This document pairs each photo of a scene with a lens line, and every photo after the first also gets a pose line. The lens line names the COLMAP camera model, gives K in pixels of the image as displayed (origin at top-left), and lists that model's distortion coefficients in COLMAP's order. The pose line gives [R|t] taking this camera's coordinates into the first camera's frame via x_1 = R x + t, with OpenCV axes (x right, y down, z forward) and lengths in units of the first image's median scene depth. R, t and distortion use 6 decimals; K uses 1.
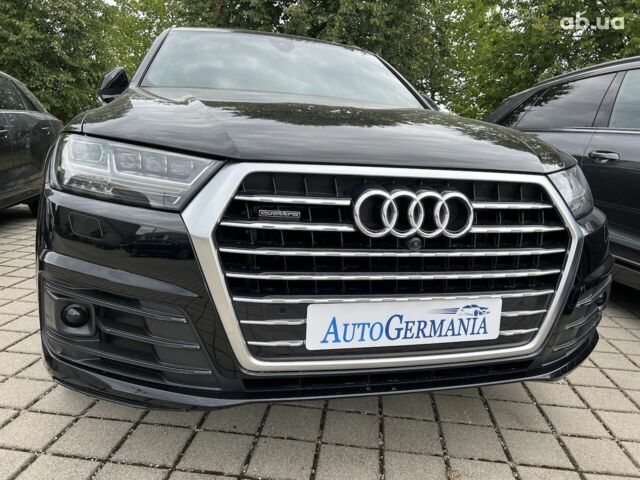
lens RADIAL K [[478.5, 0, 322.1], [0, 478.5, 237.6], [0, 0, 1]] dist [0.063946, -0.078267]
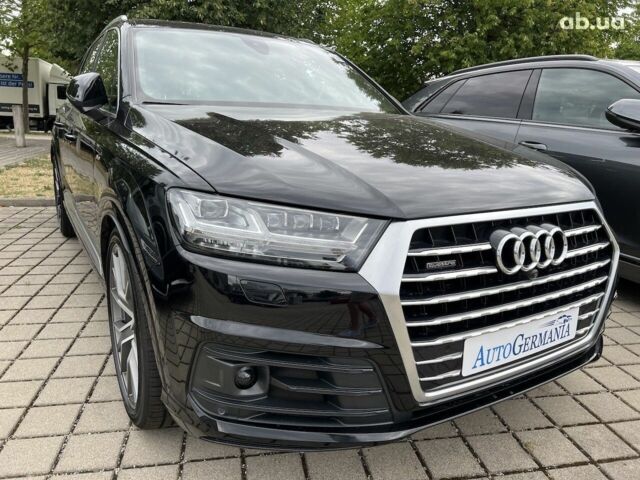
lens RADIAL K [[483.1, 0, 326.0], [0, 483.1, 239.5], [0, 0, 1]] dist [0.011376, -0.003536]
pose [[0.958553, -0.089261, 0.270571, -0.597461], [0.067206, 0.993696, 0.089727, -0.208881], [-0.276875, -0.067824, 0.958509, -0.003191]]
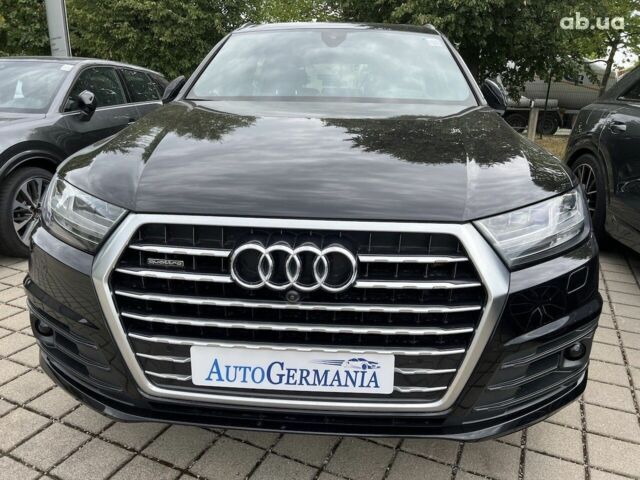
lens RADIAL K [[478.5, 0, 322.1], [0, 478.5, 237.6], [0, 0, 1]] dist [0.063946, -0.078267]
pose [[0.945320, 0.049639, -0.322346, 0.555988], [-0.020511, 0.995442, 0.093139, -0.200271], [0.325500, -0.081435, 0.942029, 0.073000]]
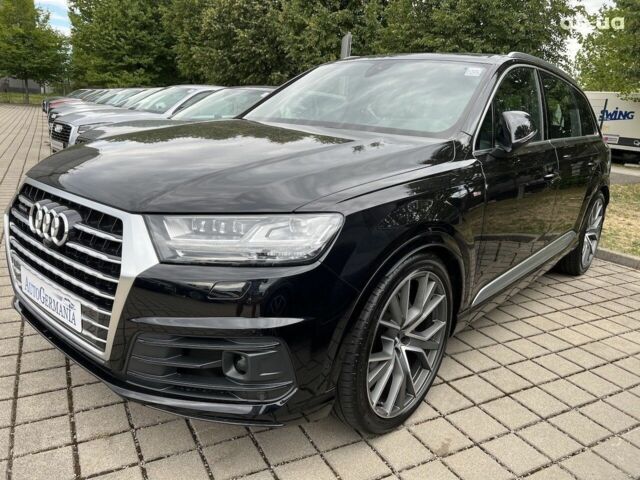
lens RADIAL K [[483.1, 0, 326.0], [0, 483.1, 239.5], [0, 0, 1]] dist [0.011376, -0.003536]
pose [[0.571072, 0.191437, -0.798266, 1.791668], [-0.188138, 0.977067, 0.099724, -0.293942], [0.799050, 0.093235, 0.593992, 0.777492]]
